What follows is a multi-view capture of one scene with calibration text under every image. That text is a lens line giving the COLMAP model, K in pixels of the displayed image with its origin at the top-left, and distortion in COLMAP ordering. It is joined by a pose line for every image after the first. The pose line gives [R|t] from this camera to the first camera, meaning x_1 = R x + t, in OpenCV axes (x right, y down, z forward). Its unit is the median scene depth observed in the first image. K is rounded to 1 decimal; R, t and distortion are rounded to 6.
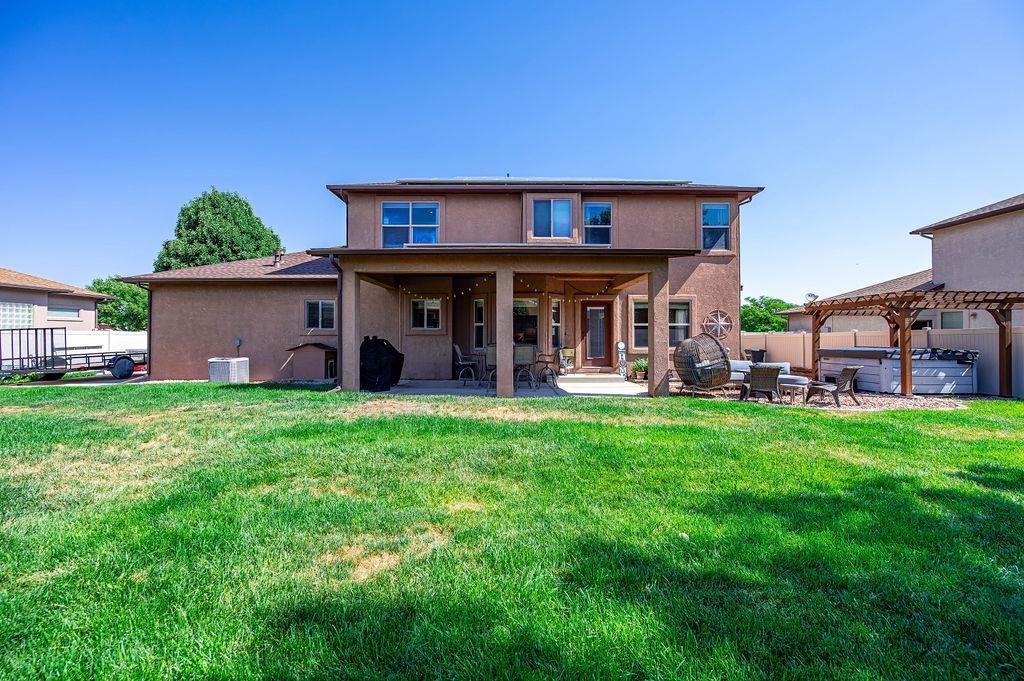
lens RADIAL K [[411.3, 0, 512.0], [0, 411.3, 340.5], [0, 0, 1]] dist [0.000113, -0.000003]
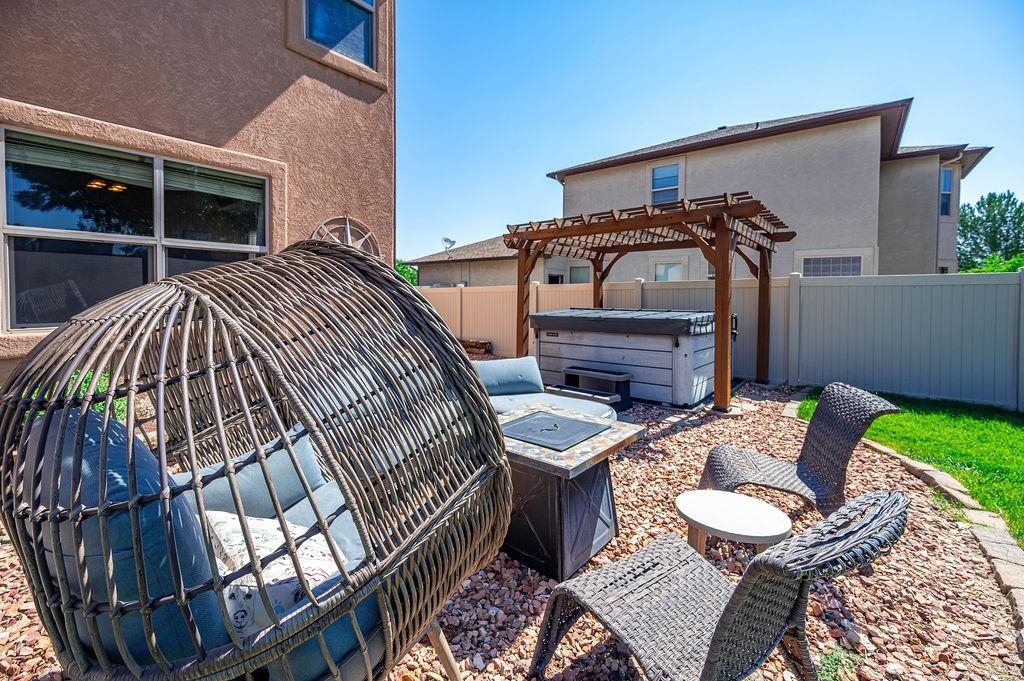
lens RADIAL K [[427.5, 0, 513.9], [0, 427.5, 304.6], [0, 0, 1]] dist [-0.027054, -0.000018]
pose [[0.636398, -0.012218, 0.771264, 0.301330], [0.000155, 0.999877, 0.015712, -0.000387], [-0.771361, -0.009880, 0.636321, 0.642335]]
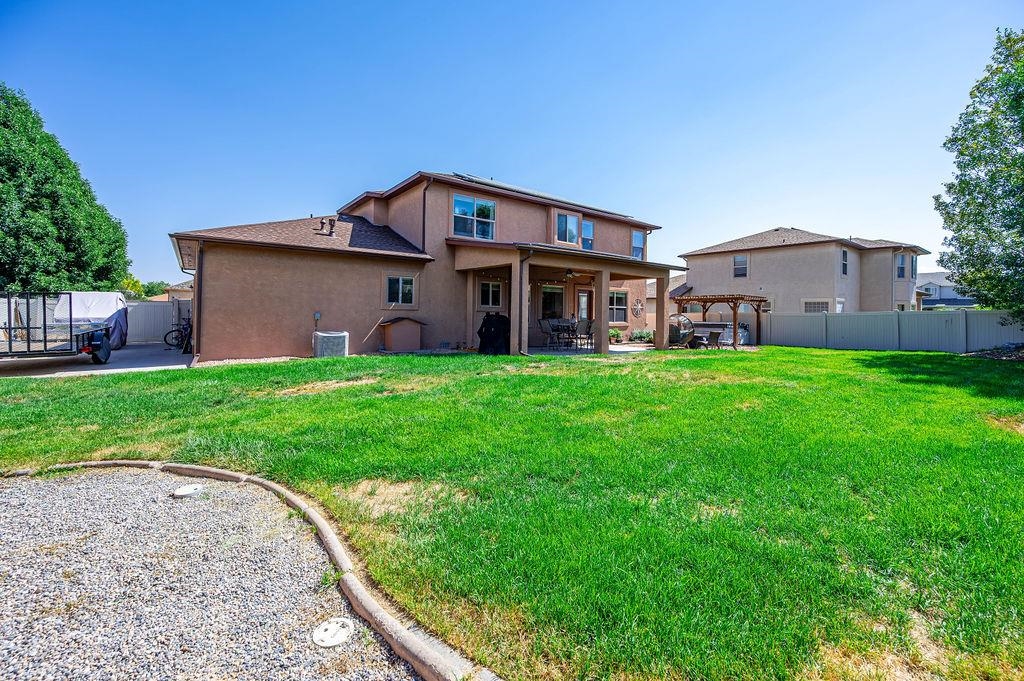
lens RADIAL K [[415.5, 0, 507.8], [0, 415.5, 311.4], [0, 0, 1]] dist [0.022230, -0.000020]
pose [[0.815497, 0.016215, 0.578534, -0.855717], [-0.008761, 0.999839, -0.015674, 0.005369], [-0.578695, 0.007713, 0.815508, -0.024604]]
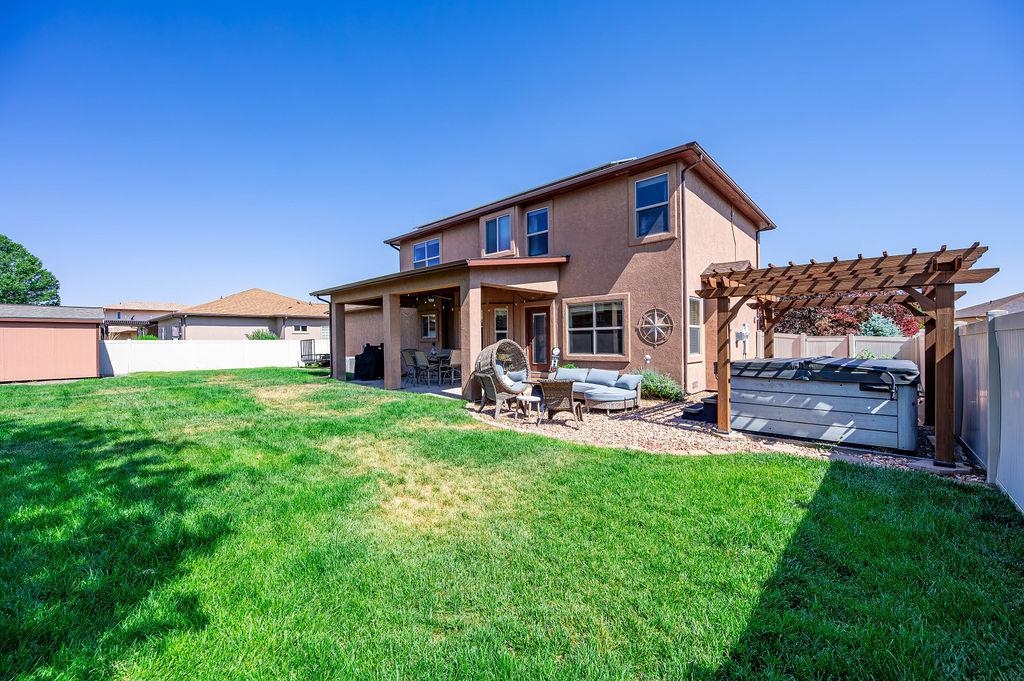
lens RADIAL K [[411.3, 0, 512.0], [0, 411.3, 340.5], [0, 0, 1]] dist [0.000113, -0.000003]
pose [[0.733423, -0.008181, -0.679723, 0.854383], [0.001831, 0.999948, -0.010060, -0.003689], [0.679770, 0.006134, 0.733400, 0.218045]]
